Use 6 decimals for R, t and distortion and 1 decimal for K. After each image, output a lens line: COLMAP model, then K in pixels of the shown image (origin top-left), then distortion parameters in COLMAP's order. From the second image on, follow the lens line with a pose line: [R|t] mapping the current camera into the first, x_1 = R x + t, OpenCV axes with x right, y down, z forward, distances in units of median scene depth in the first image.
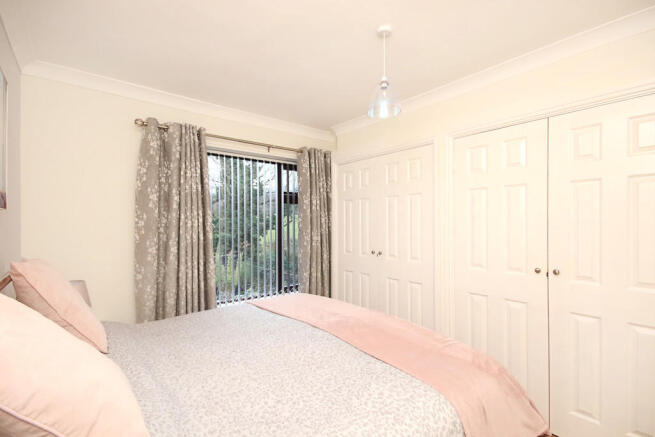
lens RADIAL K [[303.5, 0, 326.5], [0, 303.5, 223.6], [0, 0, 1]] dist [0.005153, 0.001164]
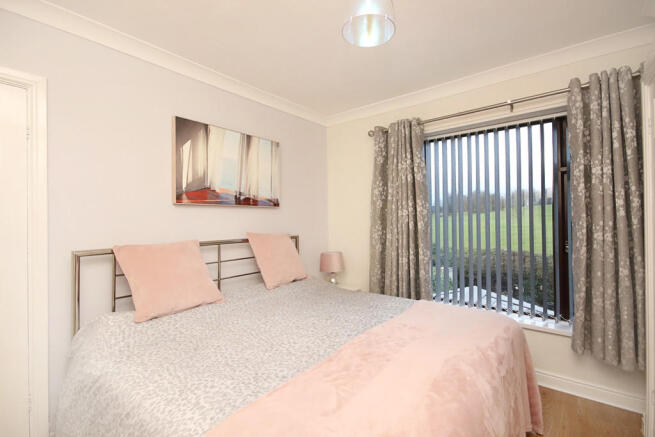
lens RADIAL K [[303.5, 0, 325.8], [0, 303.5, 213.8], [0, 0, 1]] dist [0.005153, 0.001164]
pose [[0.200302, -0.016123, -0.979601, 0.540614], [0.010022, 0.999846, -0.014406, 0.015598], [0.979683, -0.006932, 0.200433, 0.525590]]
